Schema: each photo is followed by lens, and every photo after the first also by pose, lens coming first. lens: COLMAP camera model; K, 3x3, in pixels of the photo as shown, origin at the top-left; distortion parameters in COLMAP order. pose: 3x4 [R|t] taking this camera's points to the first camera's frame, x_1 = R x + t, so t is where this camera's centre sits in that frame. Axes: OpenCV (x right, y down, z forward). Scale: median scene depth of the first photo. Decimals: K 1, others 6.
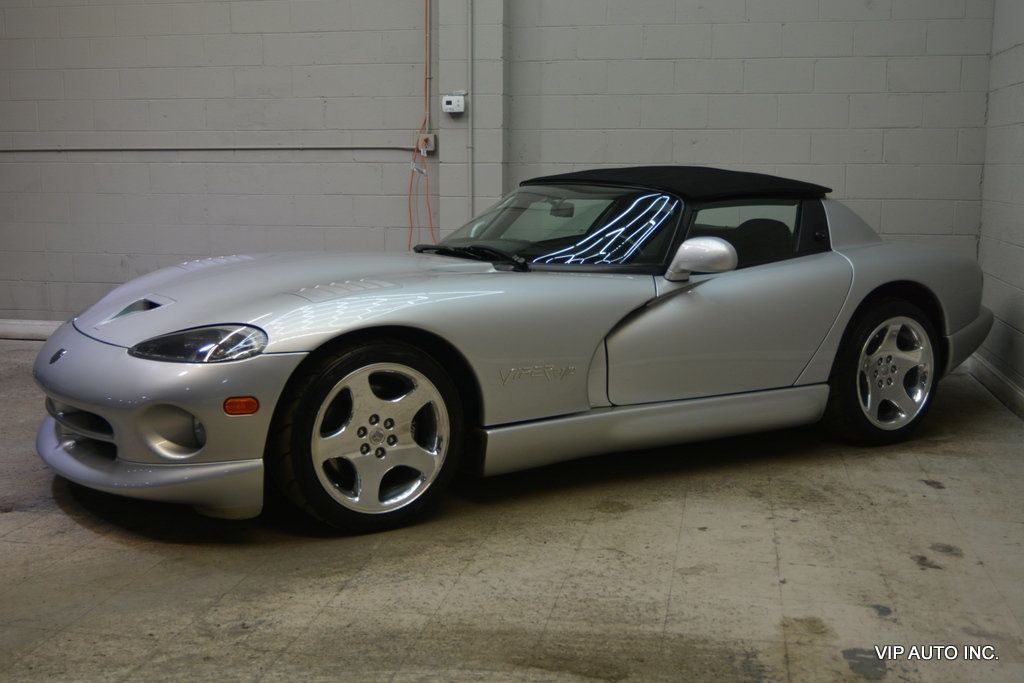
lens RADIAL K [[1182.0, 0, 512.0], [0, 1182.0, 341.5], [0, 0, 1]] dist [-0.008240, -0.006495]
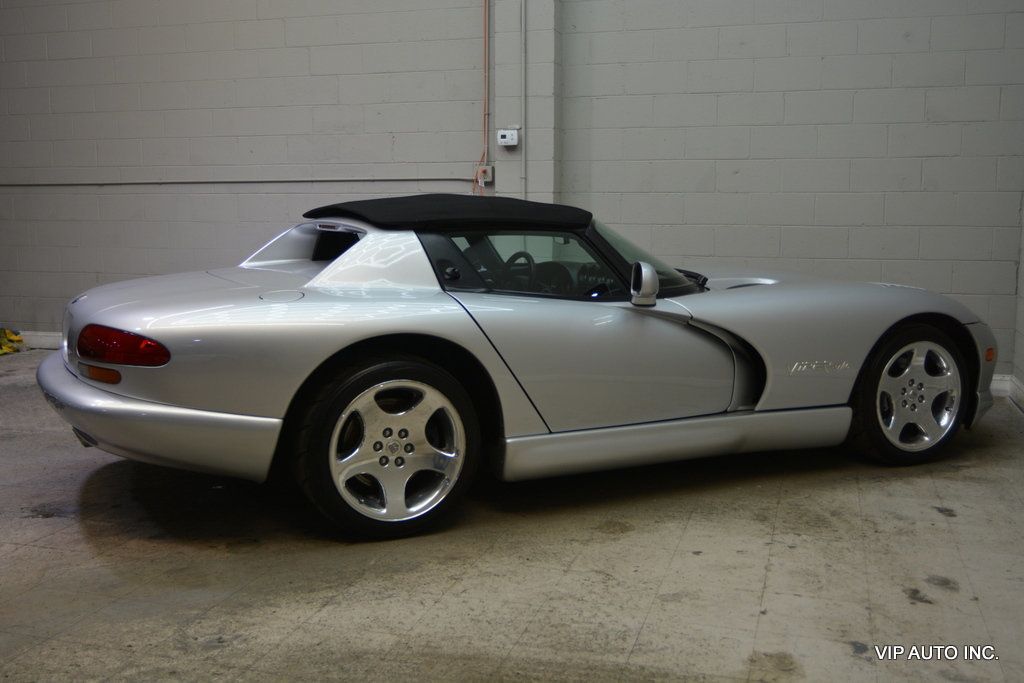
lens RADIAL K [[1067.3, 0, 512.0], [0, 1067.3, 341.5], [0, 0, 1]] dist [-0.011831, 0.016551]
pose [[0.994890, 0.009799, -0.100486, 0.083355], [-0.011006, 0.999874, -0.011457, -0.008811], [0.100361, 0.012505, 0.994873, 0.066734]]
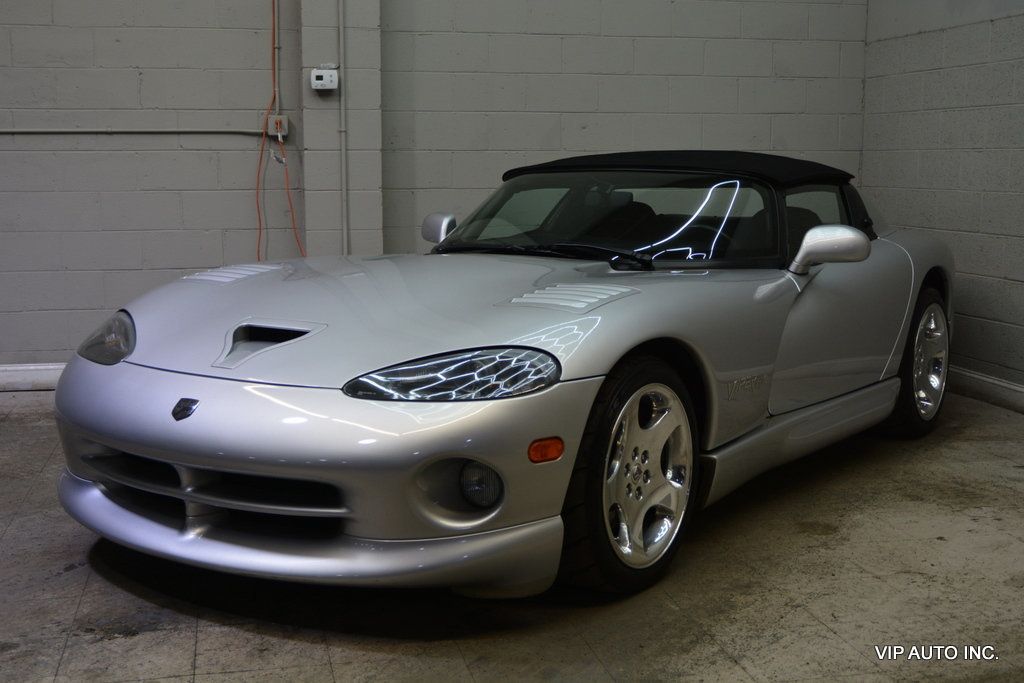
lens RADIAL K [[1290.9, 0, 512.0], [0, 1290.9, 341.5], [0, 0, 1]] dist [-0.002431, -0.019383]
pose [[0.914602, -0.059063, 0.400019, -0.477960], [0.063120, 0.998001, 0.003039, -0.017150], [-0.399399, 0.022470, 0.916502, 0.184056]]
